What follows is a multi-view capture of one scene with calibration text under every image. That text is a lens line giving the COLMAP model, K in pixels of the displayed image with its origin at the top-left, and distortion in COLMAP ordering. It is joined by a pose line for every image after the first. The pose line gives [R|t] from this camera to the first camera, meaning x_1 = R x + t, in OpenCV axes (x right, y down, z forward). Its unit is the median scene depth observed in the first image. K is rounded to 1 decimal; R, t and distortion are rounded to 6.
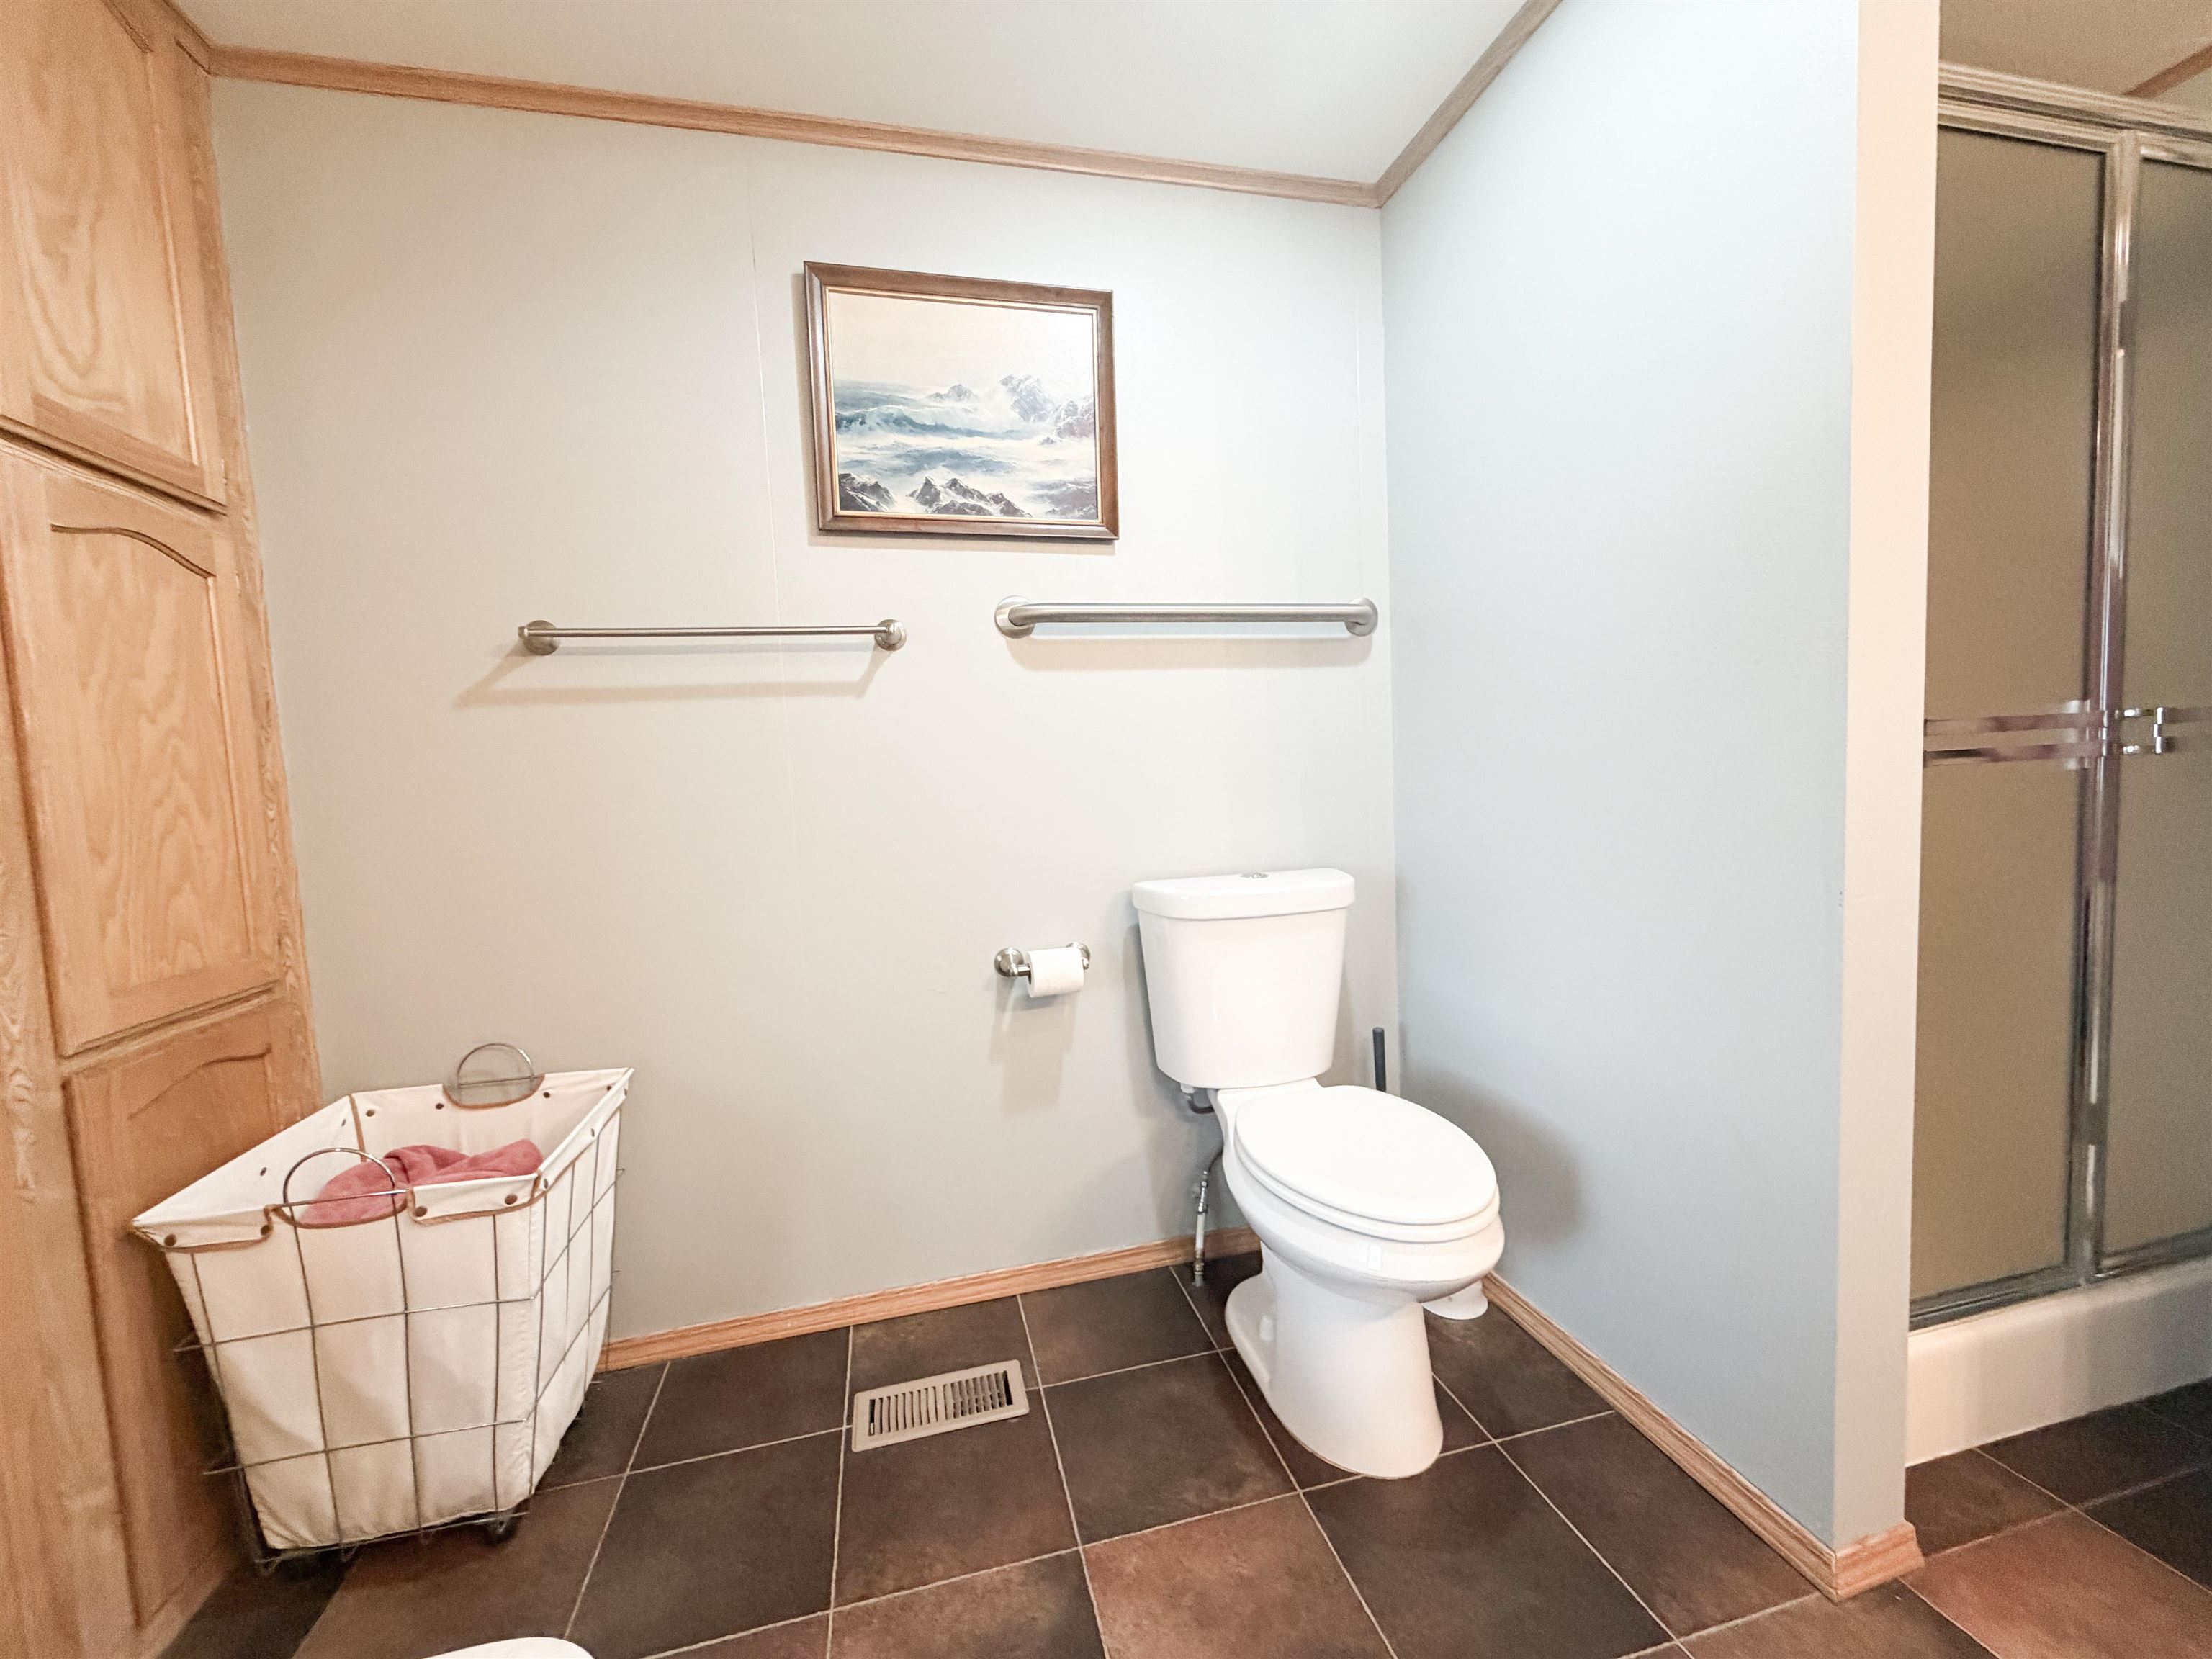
lens RADIAL K [[877.7, 0, 1106.1], [0, 877.7, 831.2], [0, 0, 1]] dist [-0.000306, 0.000392]
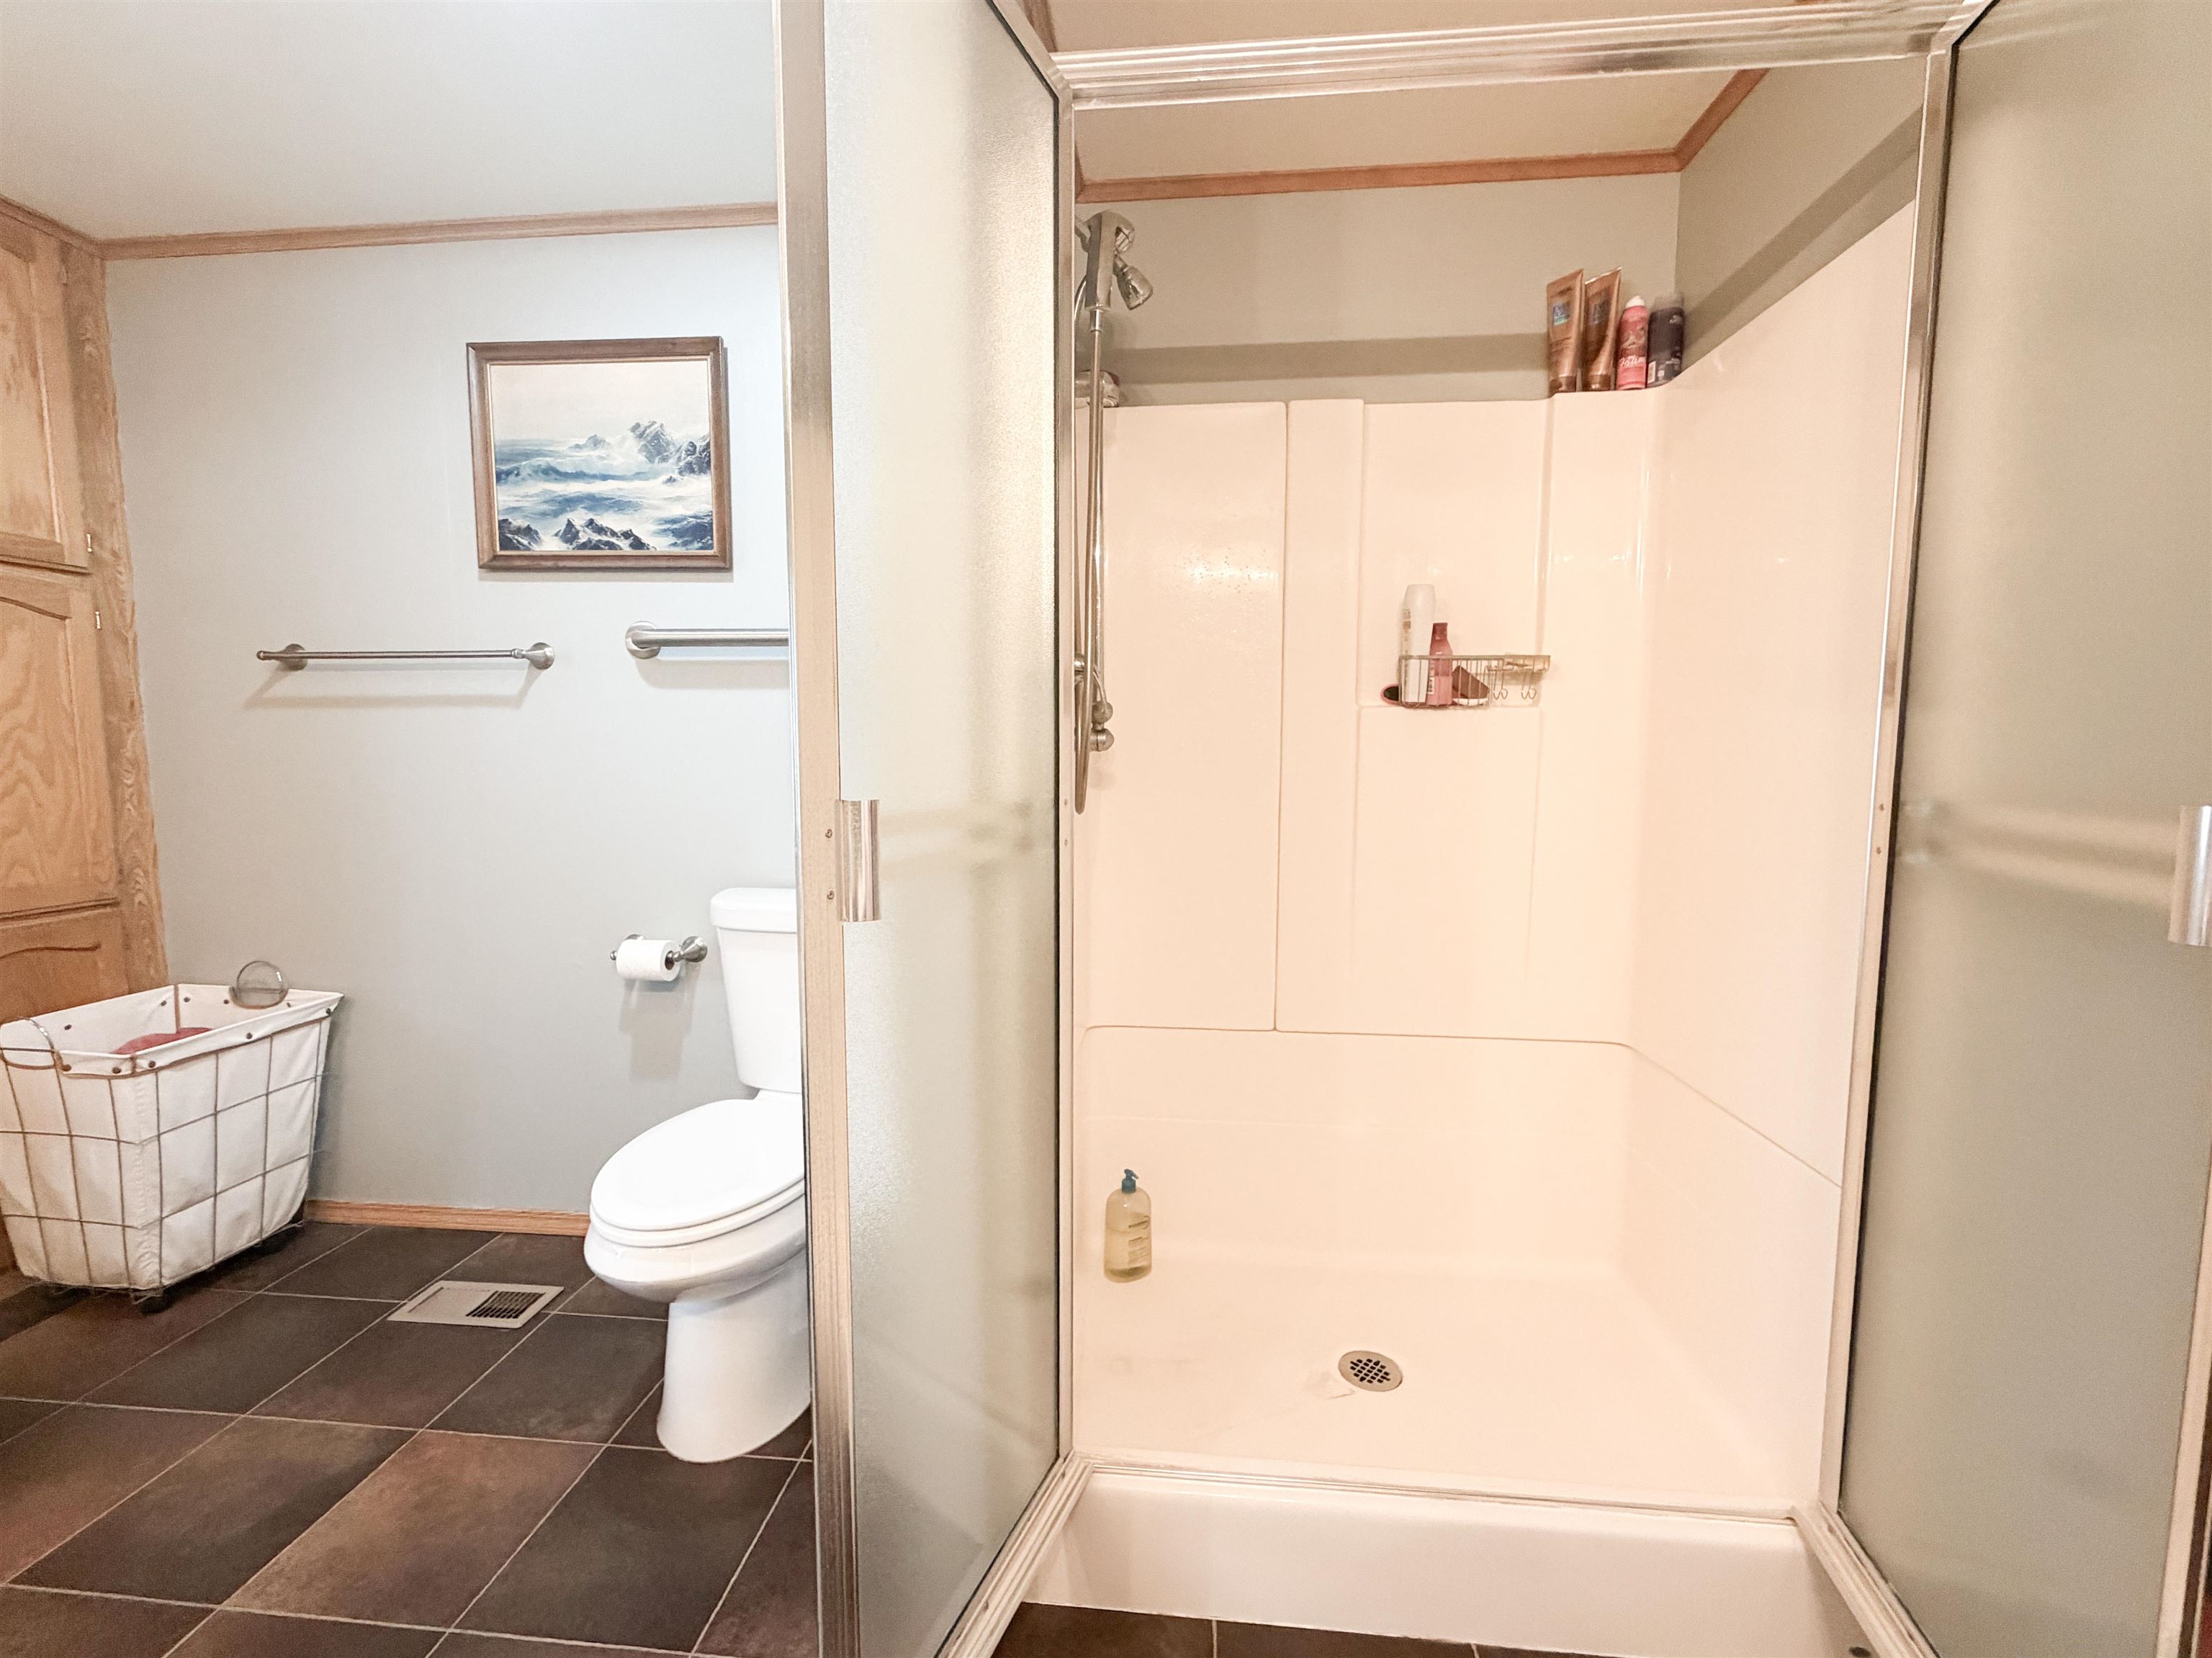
lens RADIAL K [[944.6, 0, 1106.0], [0, 944.6, 829.0], [0, 0, 1]] dist [0.002949, 0.000146]
pose [[0.941328, 0.078758, -0.328176, 0.899162], [-0.069856, 0.996800, 0.038848, -0.097035], [0.330185, -0.013644, 0.943817, 0.061197]]
